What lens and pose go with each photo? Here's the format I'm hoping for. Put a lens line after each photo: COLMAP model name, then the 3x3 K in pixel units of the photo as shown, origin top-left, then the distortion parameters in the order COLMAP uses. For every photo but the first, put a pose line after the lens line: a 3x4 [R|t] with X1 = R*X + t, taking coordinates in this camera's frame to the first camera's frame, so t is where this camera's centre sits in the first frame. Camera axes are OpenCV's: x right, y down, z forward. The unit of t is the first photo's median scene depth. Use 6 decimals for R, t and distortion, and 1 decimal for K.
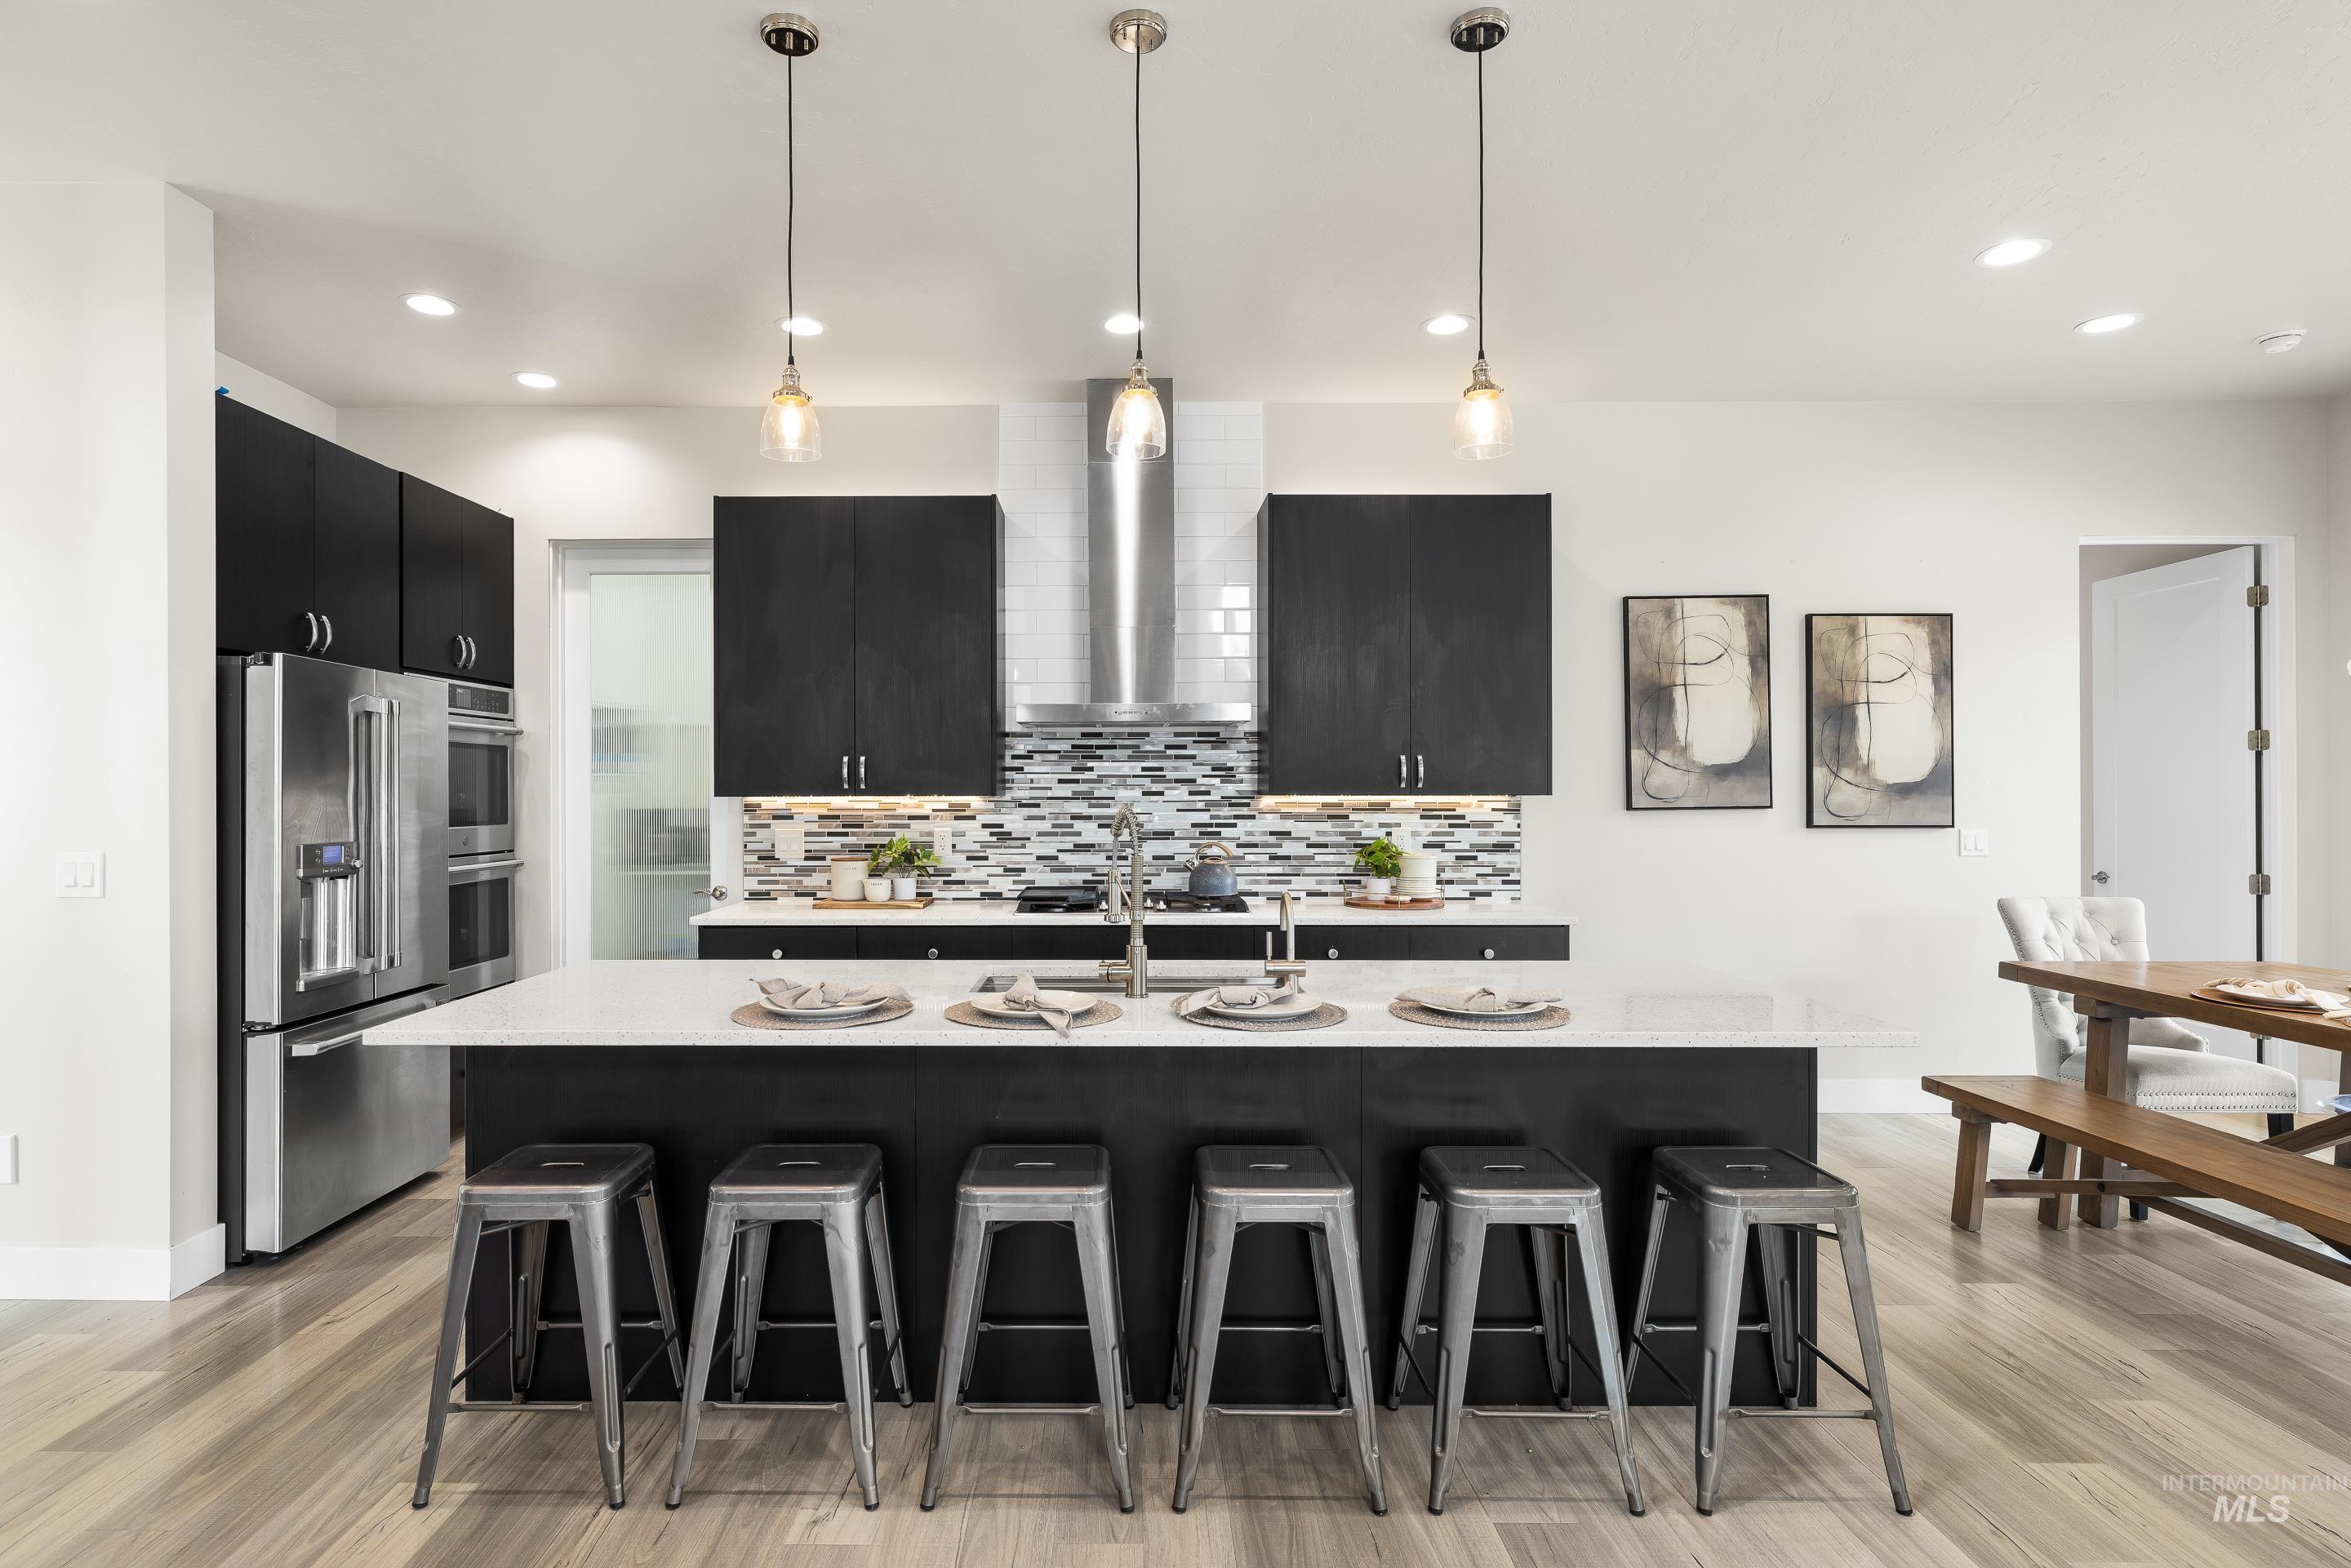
lens RADIAL K [[1214.5, 0, 1115.0], [0, 1214.5, 788.6], [0, 0, 1]] dist [-0.003389, -0.000424]
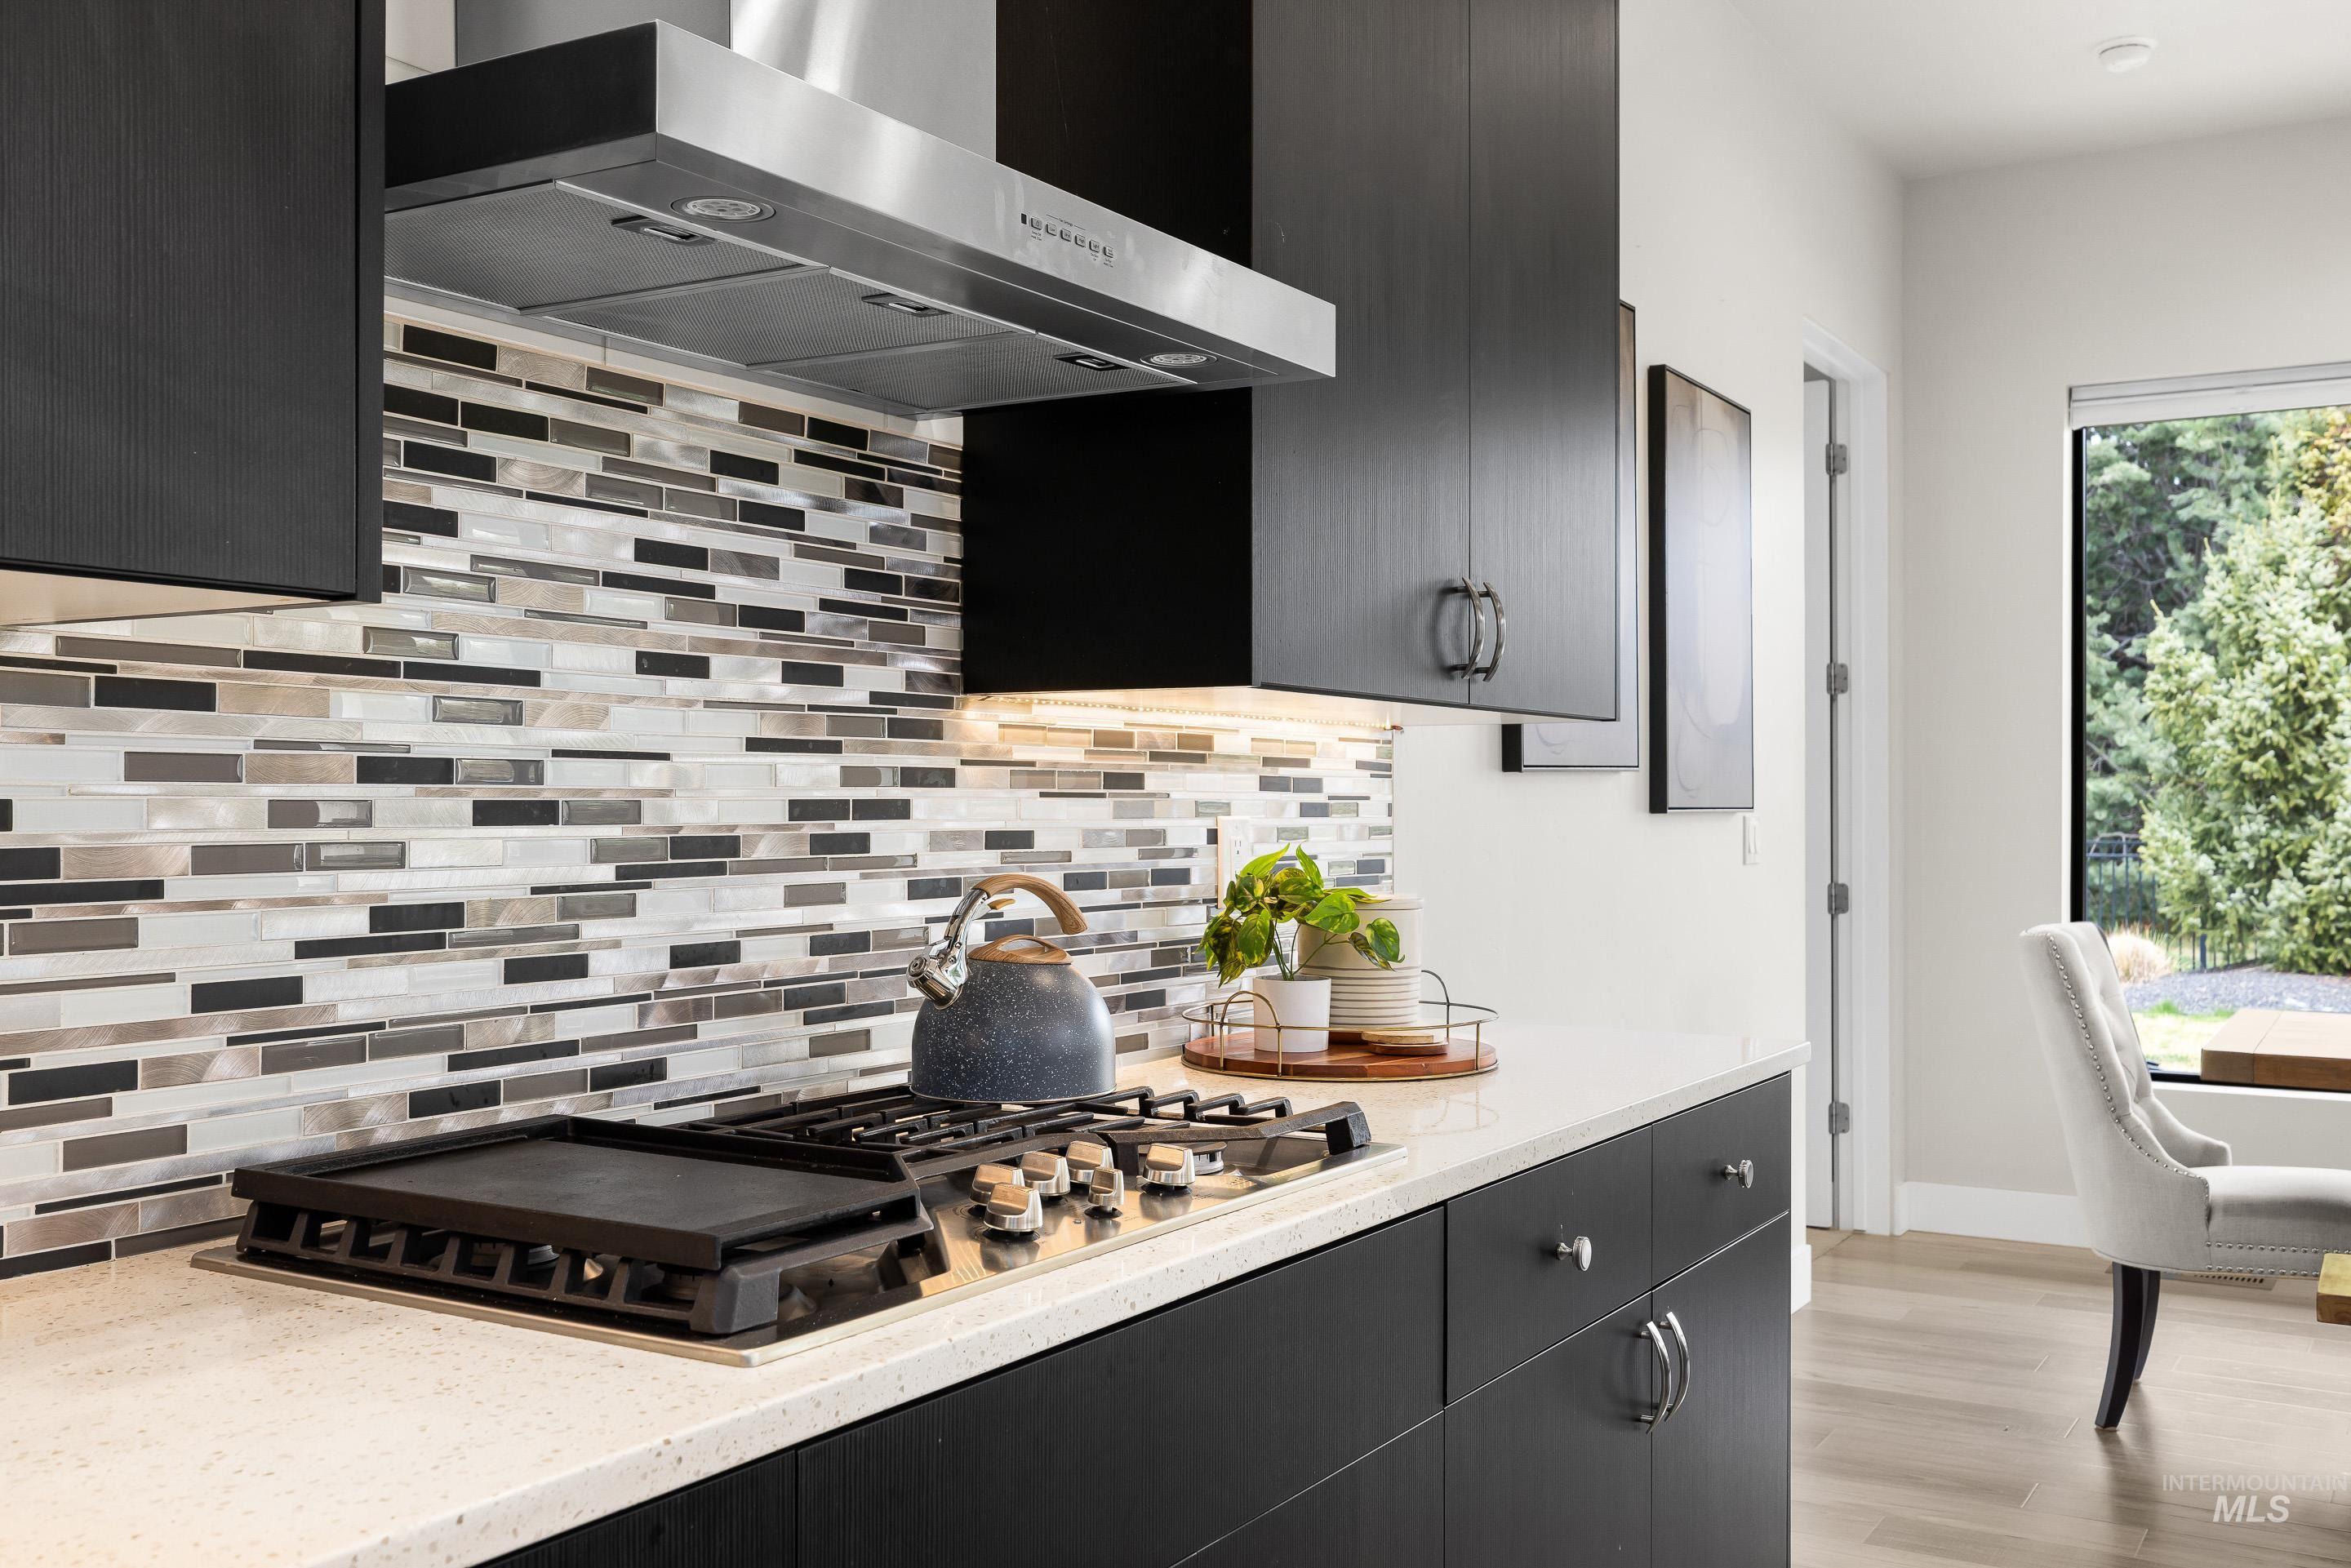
lens RADIAL K [[2202.4, 0, 1175.5], [0, 2202.4, 784.0], [0, 0, 1]] dist [0.000682, -0.000344]
pose [[0.507645, 0.009294, 0.861516, -0.267330], [-0.002147, 0.999952, -0.009522, 0.029267], [-0.861564, 0.002984, 0.507640, 0.723506]]
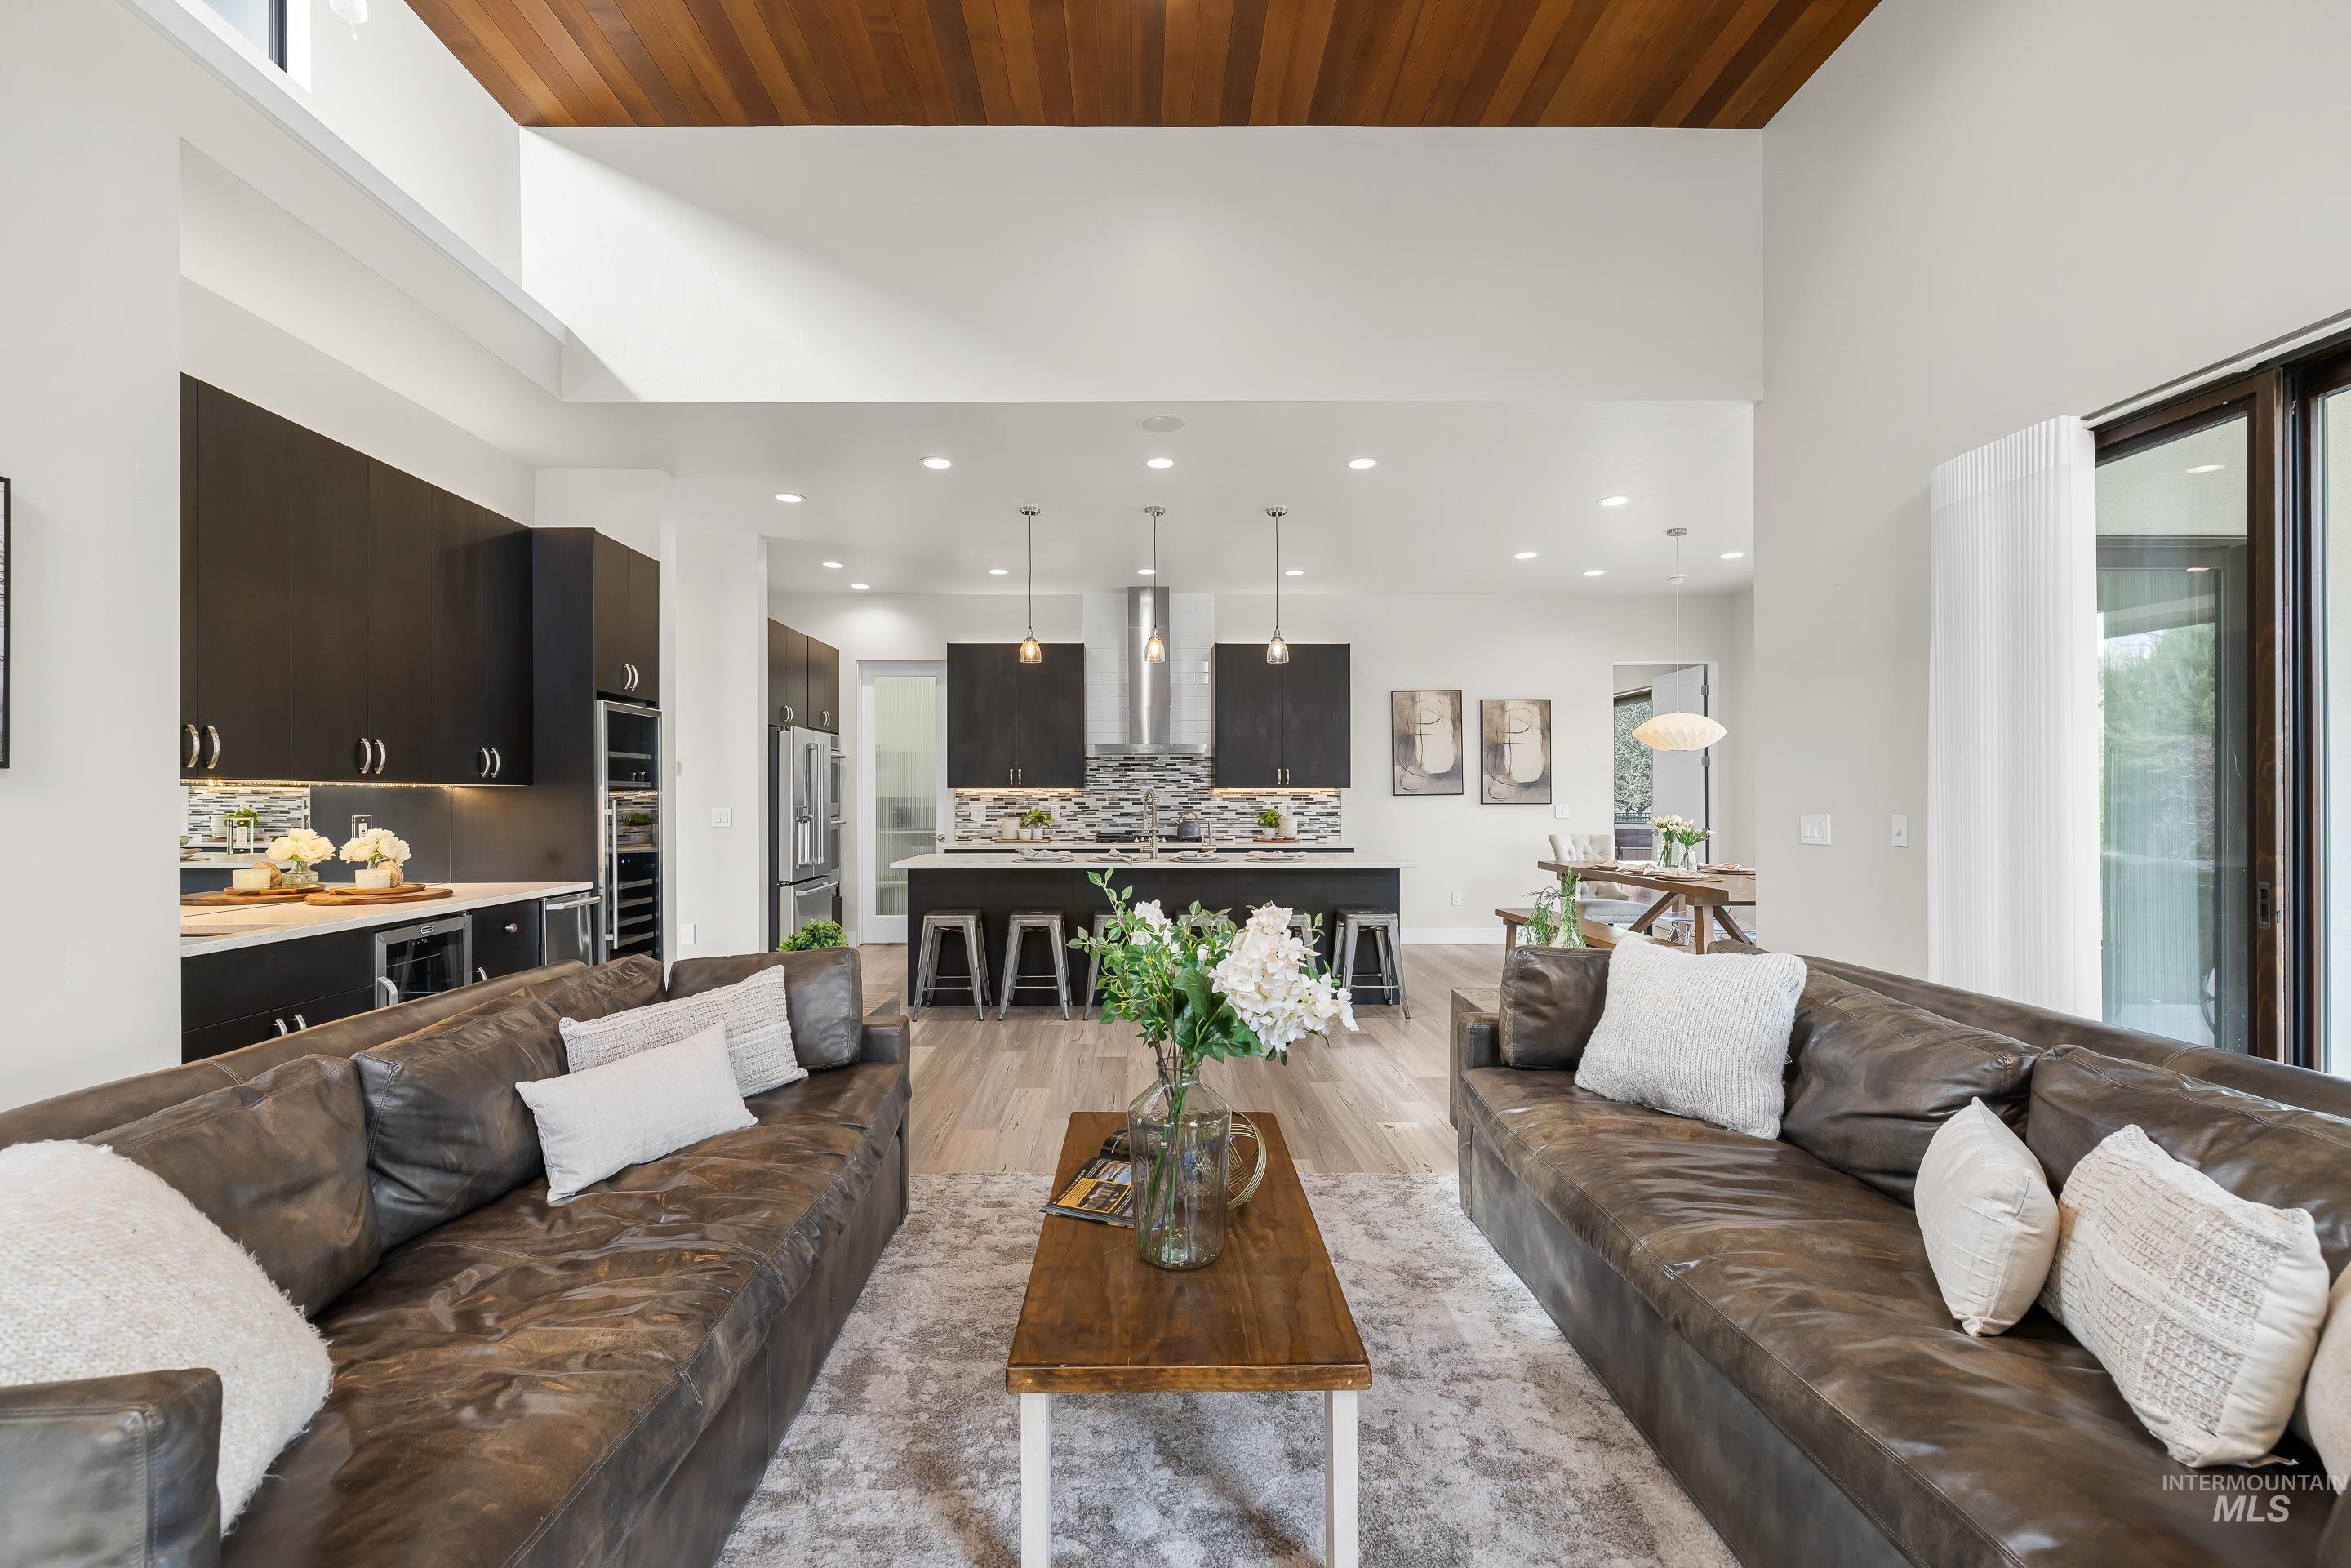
lens RADIAL K [[982.8, 0, 1150.9], [0, 982.8, 787.5], [0, 0, 1]] dist [0.001349, 0.000190]
pose [[0.999713, -0.000124, 0.023971, -0.022523], [0.000302, 0.999972, -0.007447, 0.016184], [-0.023970, 0.007452, 0.999685, -0.635331]]
